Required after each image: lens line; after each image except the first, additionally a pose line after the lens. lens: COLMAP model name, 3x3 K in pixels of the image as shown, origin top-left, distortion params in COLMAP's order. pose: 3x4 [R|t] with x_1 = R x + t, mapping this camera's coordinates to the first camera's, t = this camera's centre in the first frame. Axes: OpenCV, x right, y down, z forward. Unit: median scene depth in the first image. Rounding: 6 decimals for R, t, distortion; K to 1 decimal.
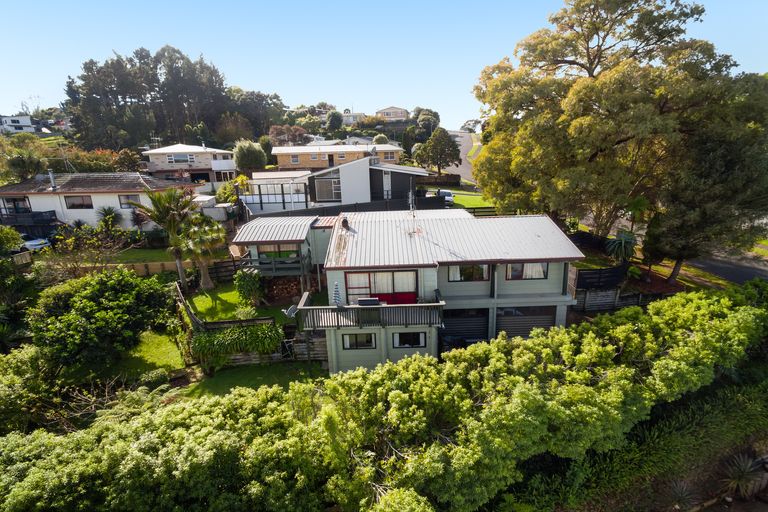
lens RADIAL K [[498.4, 0, 384.0], [0, 498.4, 256.0], [0, 0, 1]] dist [0.005339, 0.002158]
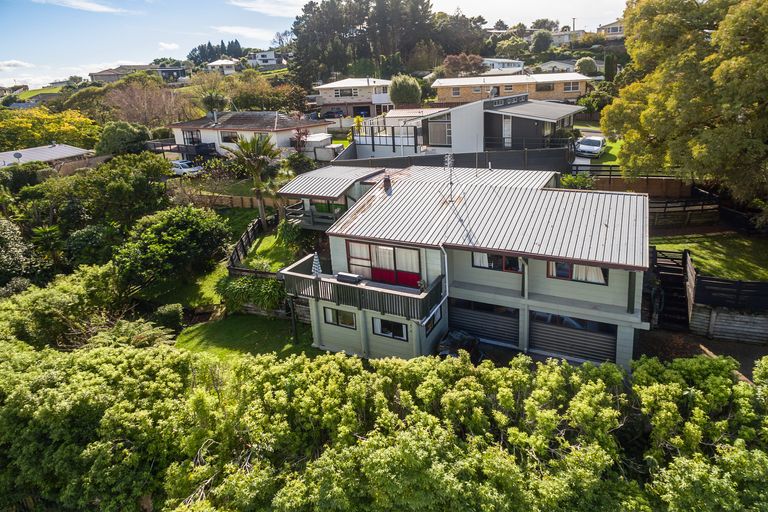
lens RADIAL K [[514.0, 0, 337.3], [0, 514.0, 163.7], [0, 0, 1]] dist [-0.001312, 0.000449]
pose [[0.856740, 0.071568, -0.510759, 0.367716], [-0.084270, 0.996441, -0.001730, -0.101156], [0.508817, 0.044524, 0.859722, 0.139013]]
